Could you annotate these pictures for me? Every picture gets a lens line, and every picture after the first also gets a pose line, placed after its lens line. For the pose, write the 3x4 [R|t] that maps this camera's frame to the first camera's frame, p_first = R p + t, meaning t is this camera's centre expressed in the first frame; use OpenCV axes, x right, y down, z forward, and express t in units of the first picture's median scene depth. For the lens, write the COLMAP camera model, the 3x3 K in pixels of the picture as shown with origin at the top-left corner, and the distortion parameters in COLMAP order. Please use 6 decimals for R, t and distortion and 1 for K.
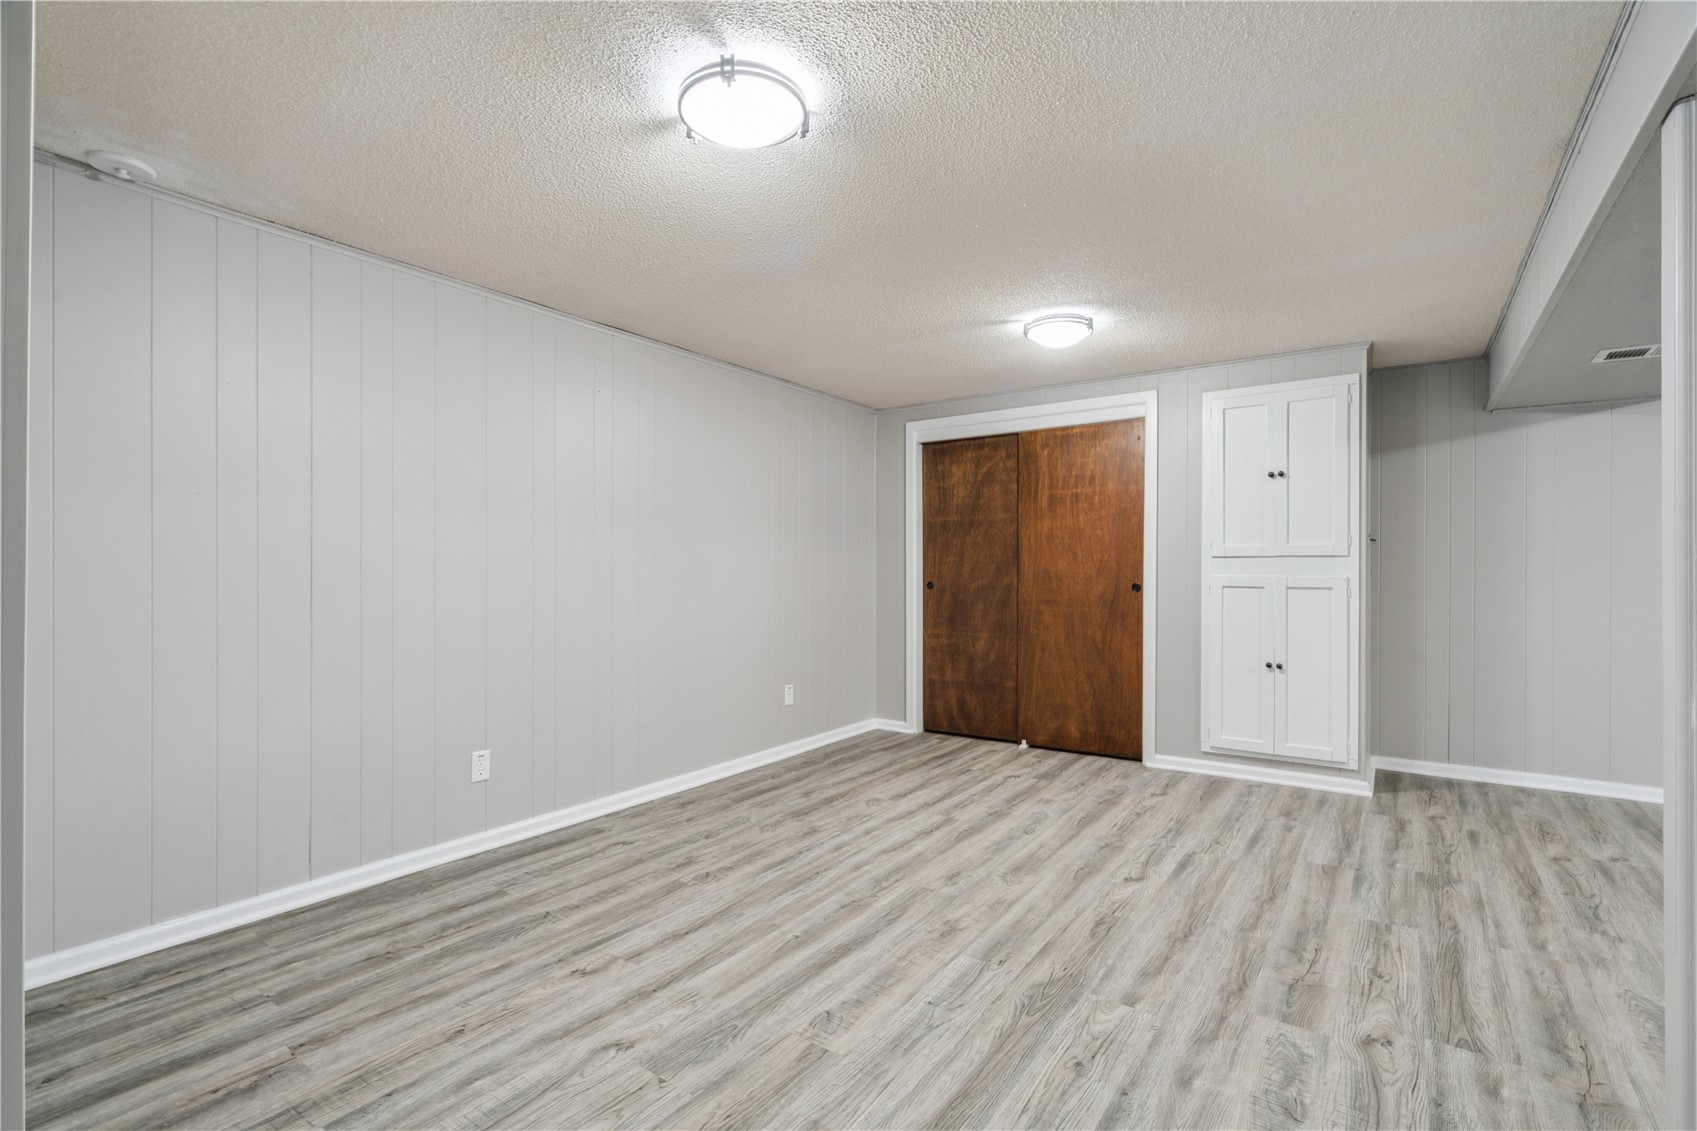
lens RADIAL K [[776.0, 0, 856.5], [0, 776.0, 562.7], [0, 0, 1]] dist [-0.000471, -0.000563]
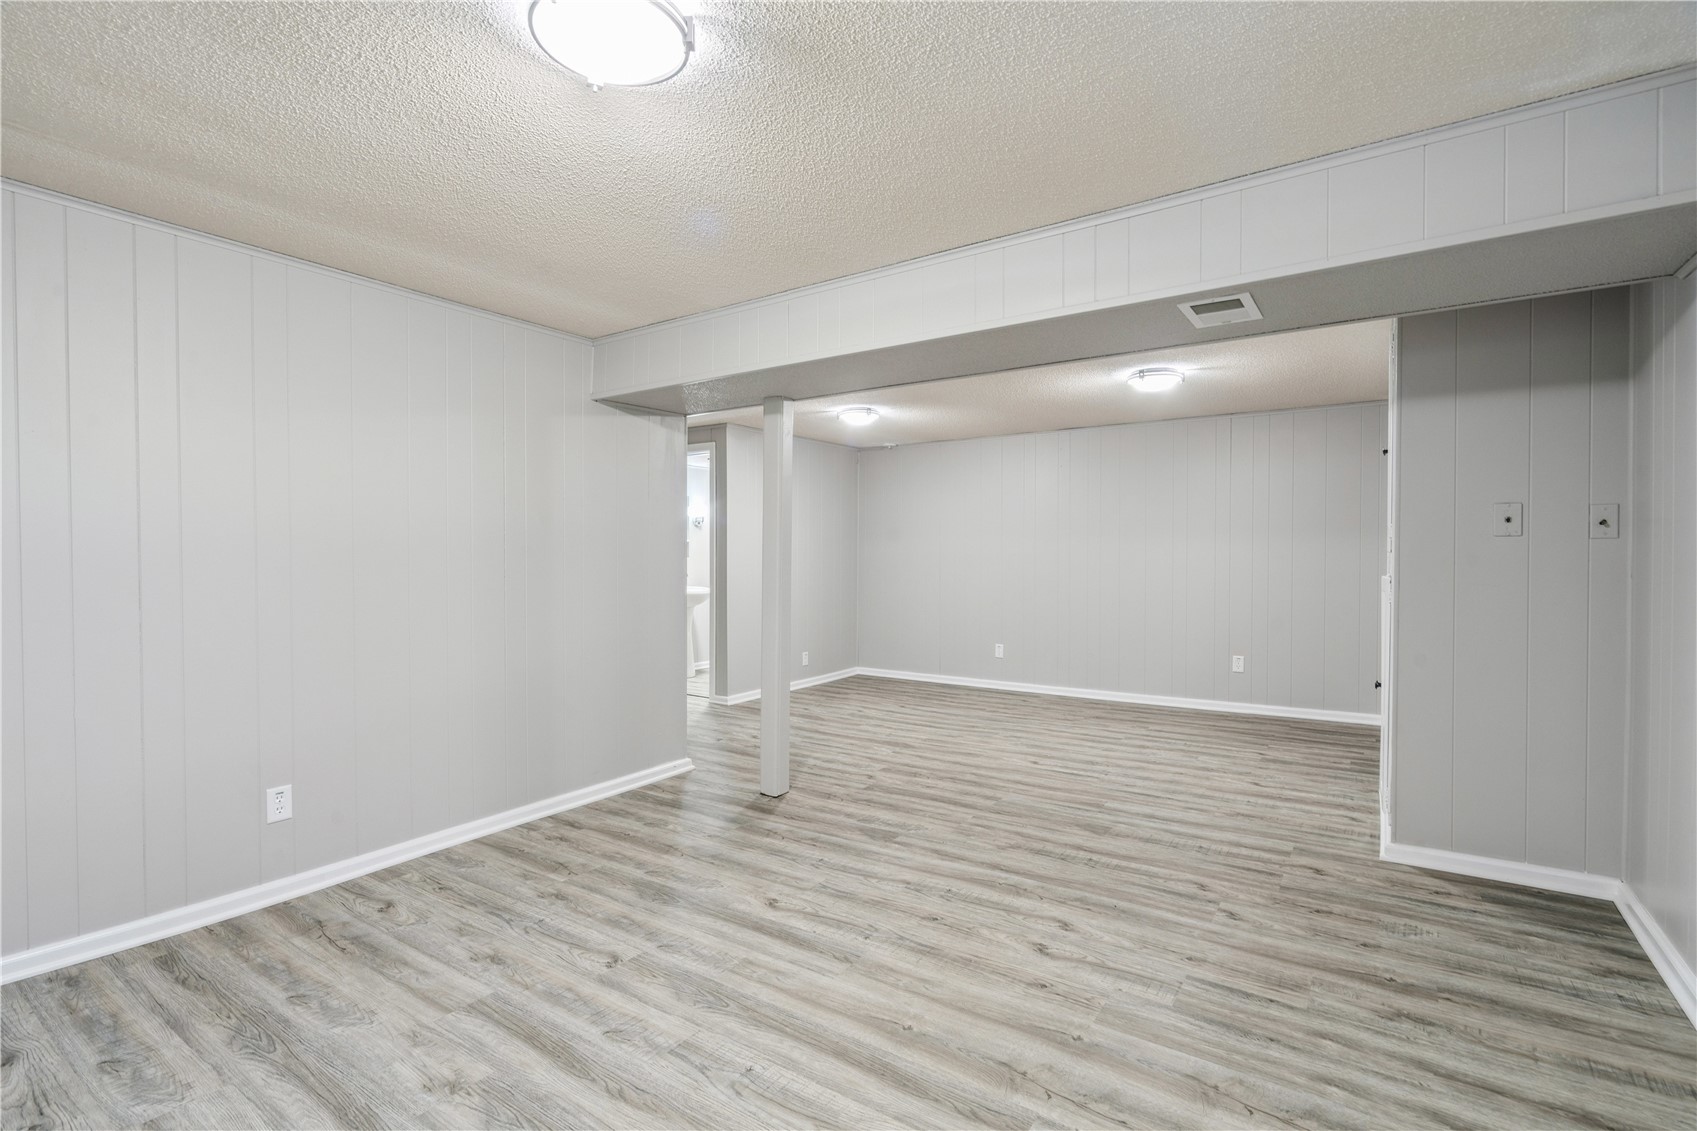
lens RADIAL K [[776.0, 0, 859.0], [0, 776.0, 564.4], [0, 0, 1]] dist [-0.000471, -0.000563]
pose [[0.027817, 0.012954, -0.999529, 2.061038], [0.013202, 0.999824, 0.013325, -0.026373], [0.999526, -0.013567, 0.027641, 0.639360]]
